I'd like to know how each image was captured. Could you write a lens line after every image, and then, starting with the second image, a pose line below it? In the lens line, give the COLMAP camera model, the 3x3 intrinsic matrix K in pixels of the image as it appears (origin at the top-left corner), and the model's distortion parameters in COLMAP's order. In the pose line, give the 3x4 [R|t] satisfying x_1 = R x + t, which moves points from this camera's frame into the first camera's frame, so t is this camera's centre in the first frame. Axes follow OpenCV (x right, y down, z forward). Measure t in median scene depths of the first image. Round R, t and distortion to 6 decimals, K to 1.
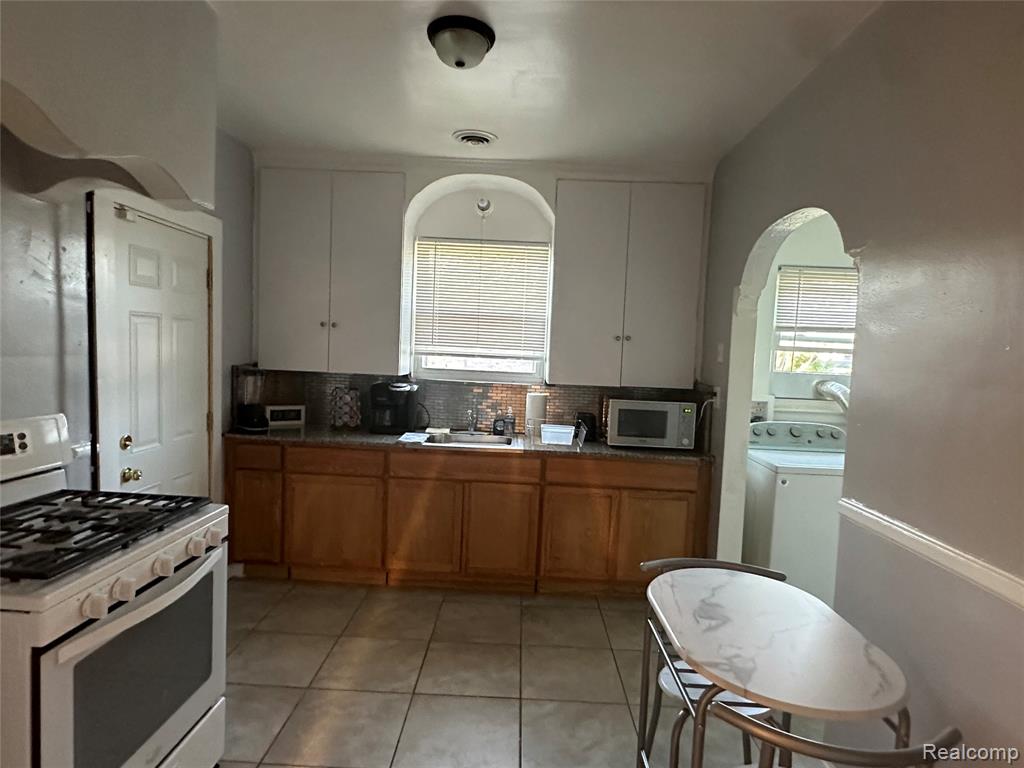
lens RADIAL K [[575.0, 0, 512.0], [0, 575.0, 384.0], [0, 0, 1]] dist [0.000943, 0.000077]
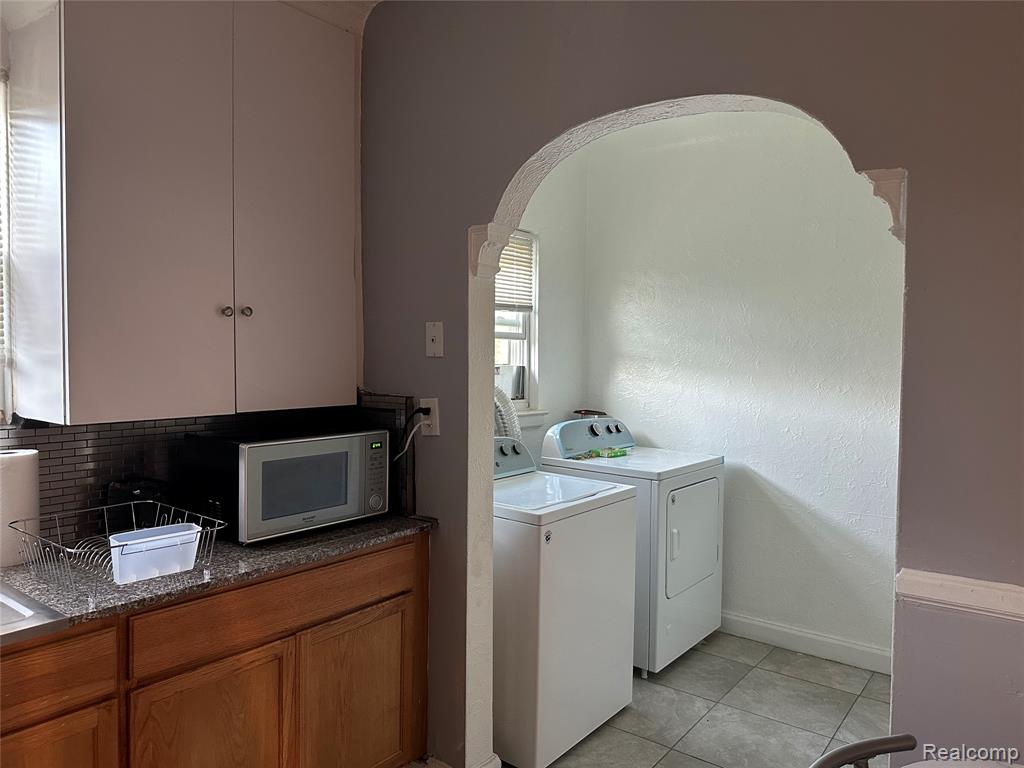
lens RADIAL K [[713.3, 0, 516.3], [0, 713.3, 384.9], [0, 0, 1]] dist [0.090332, -0.122064]
pose [[0.590164, -0.070012, 0.804242, -0.157151], [0.062795, 0.997195, 0.040730, -0.030016], [-0.804838, 0.026465, 0.592905, 0.477133]]
